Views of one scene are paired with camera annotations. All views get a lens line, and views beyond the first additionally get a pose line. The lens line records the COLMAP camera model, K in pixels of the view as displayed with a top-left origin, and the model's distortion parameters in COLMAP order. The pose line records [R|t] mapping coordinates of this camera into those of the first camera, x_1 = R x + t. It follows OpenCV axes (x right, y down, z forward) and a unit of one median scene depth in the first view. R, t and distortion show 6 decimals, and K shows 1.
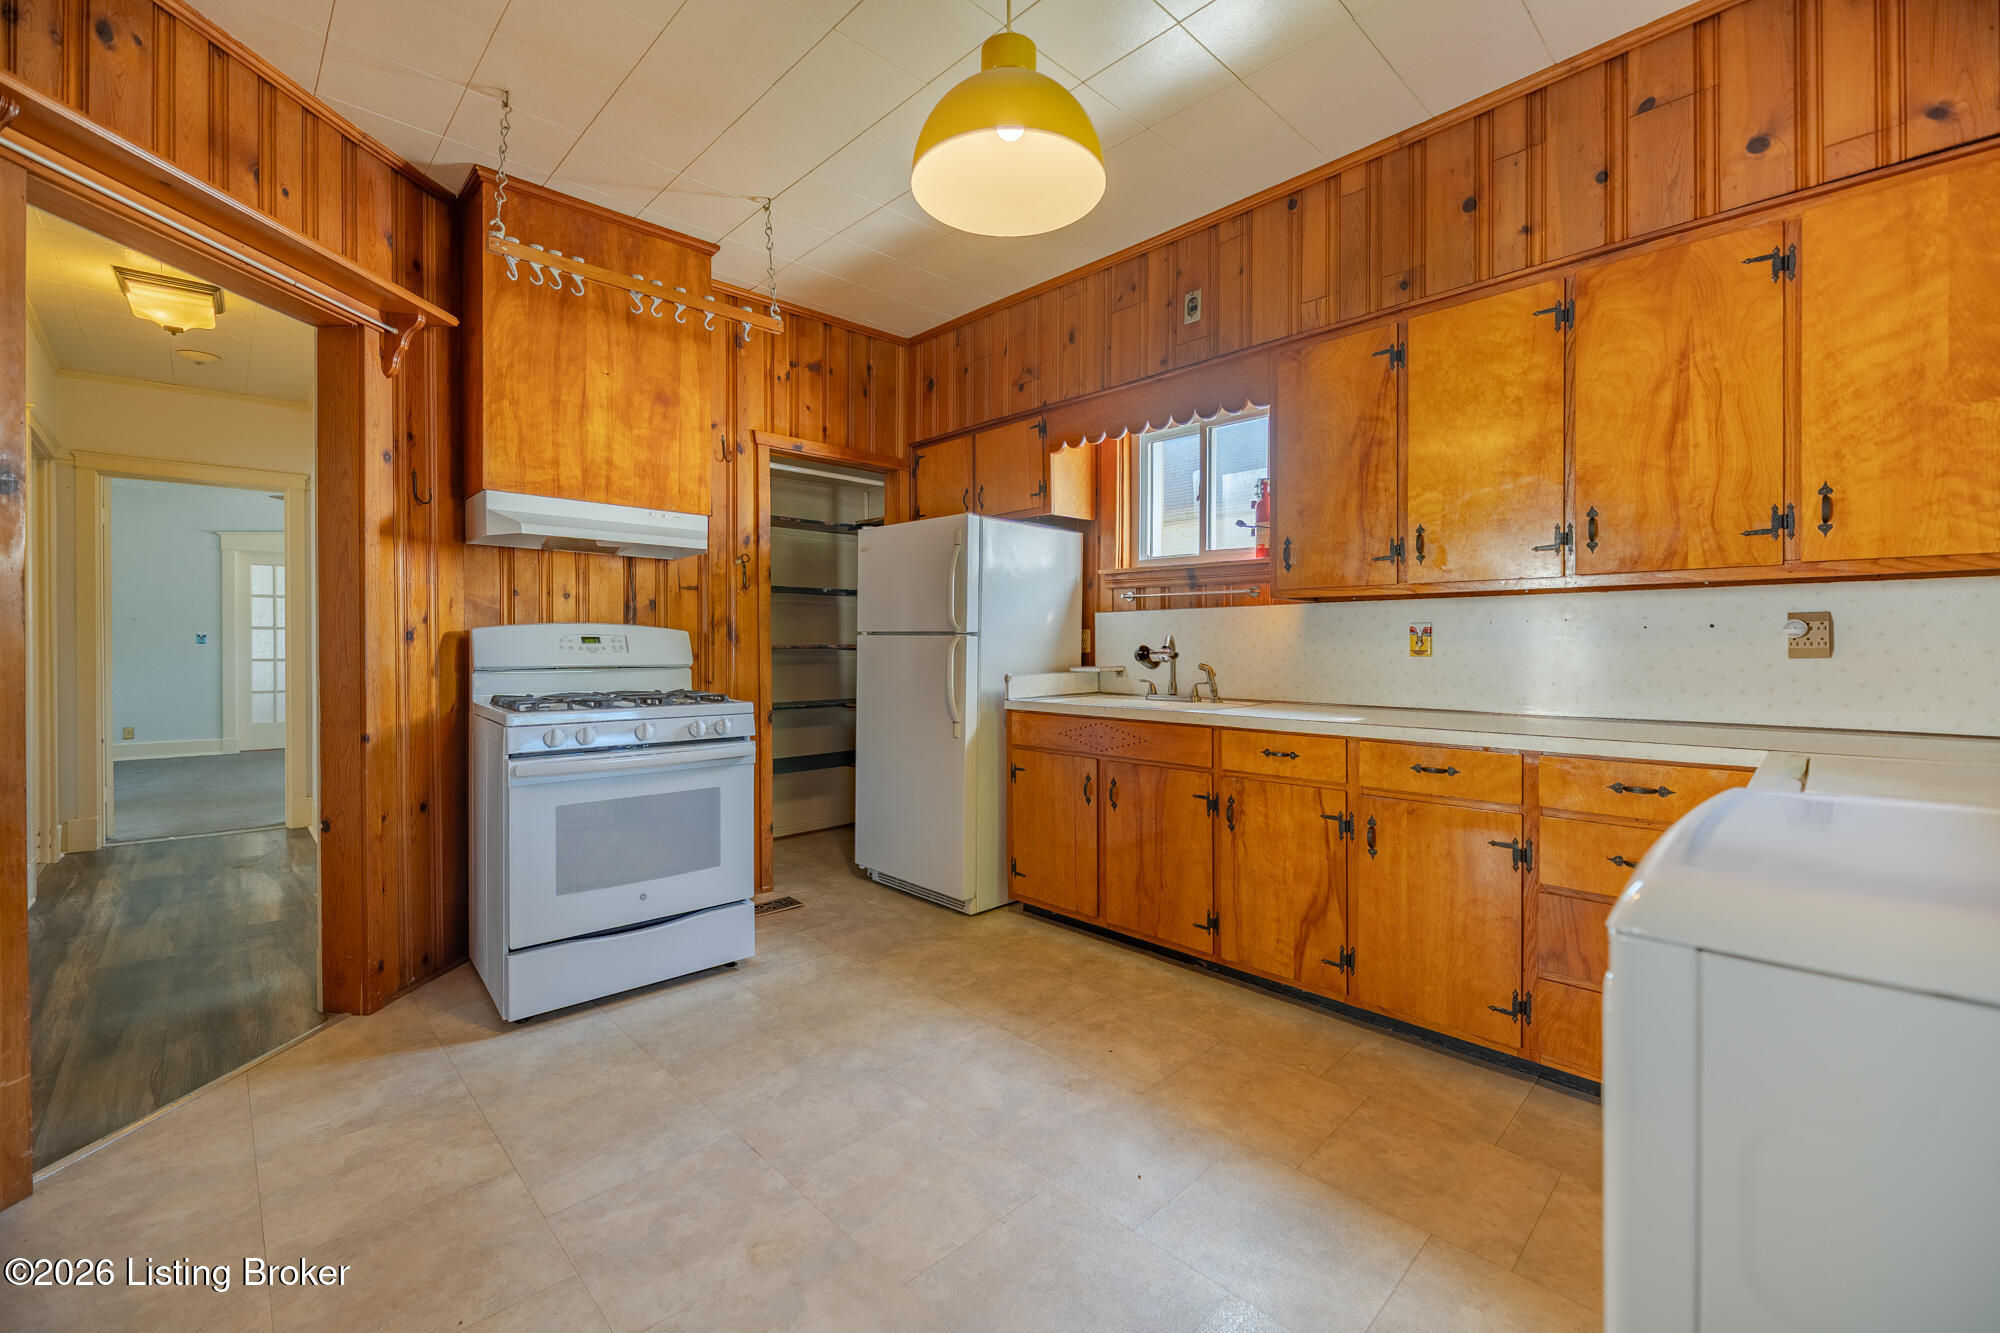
lens RADIAL K [[845.6, 0, 998.7], [0, 845.6, 639.1], [0, 0, 1]] dist [-0.000434, -0.000187]
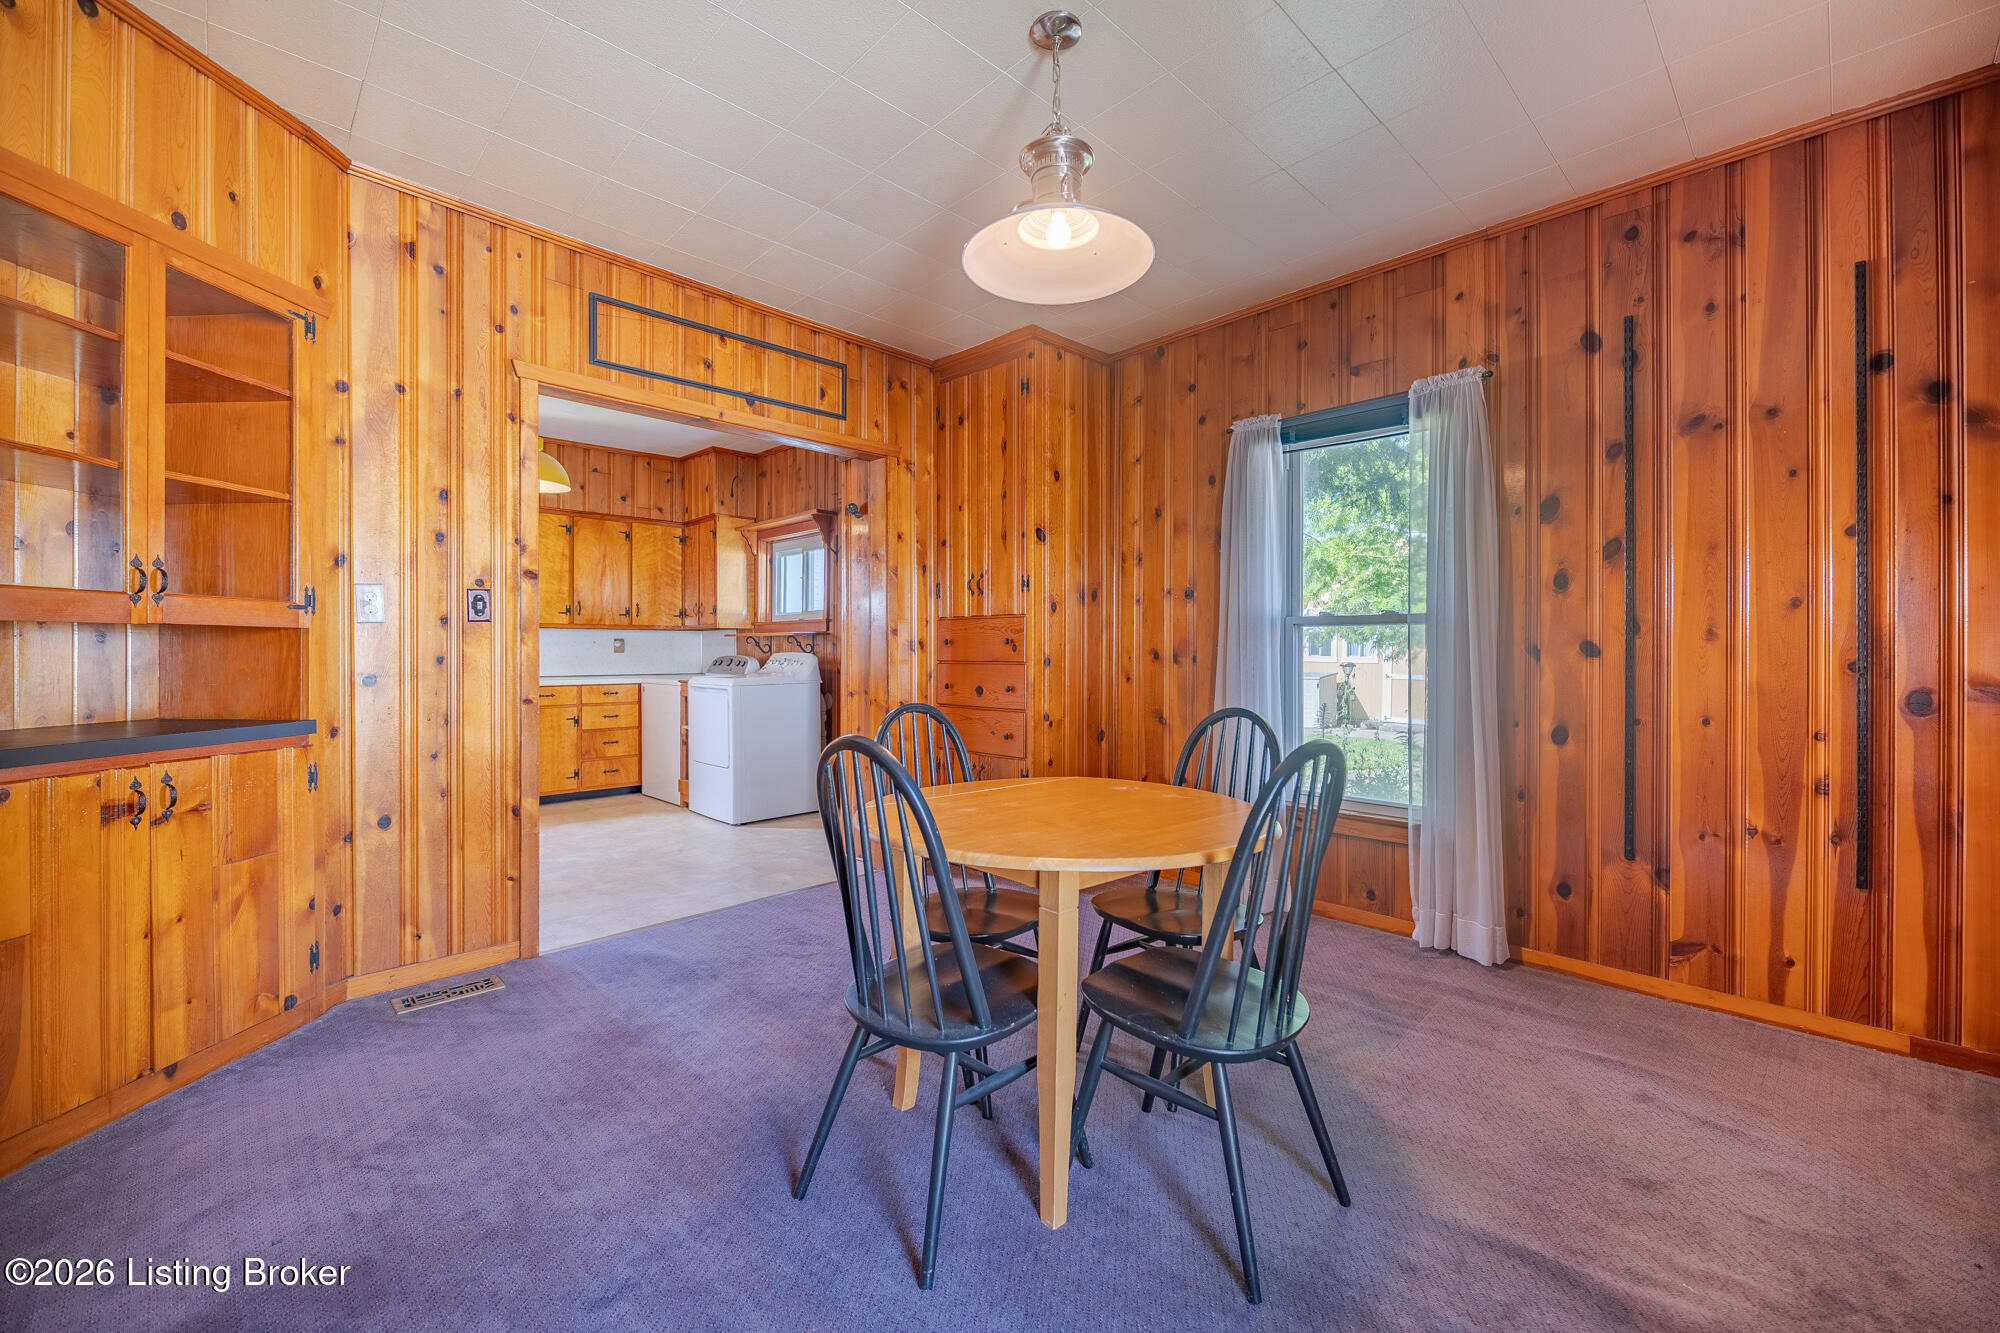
lens RADIAL K [[845.6, 0, 998.7], [0, 845.6, 639.1], [0, 0, 1]] dist [-0.000434, -0.000187]
pose [[-0.023777, 0.008578, 0.999680, -2.361962], [-0.001161, 0.999962, -0.008608, -0.003604], [-0.999717, -0.001366, -0.023766, -0.384699]]
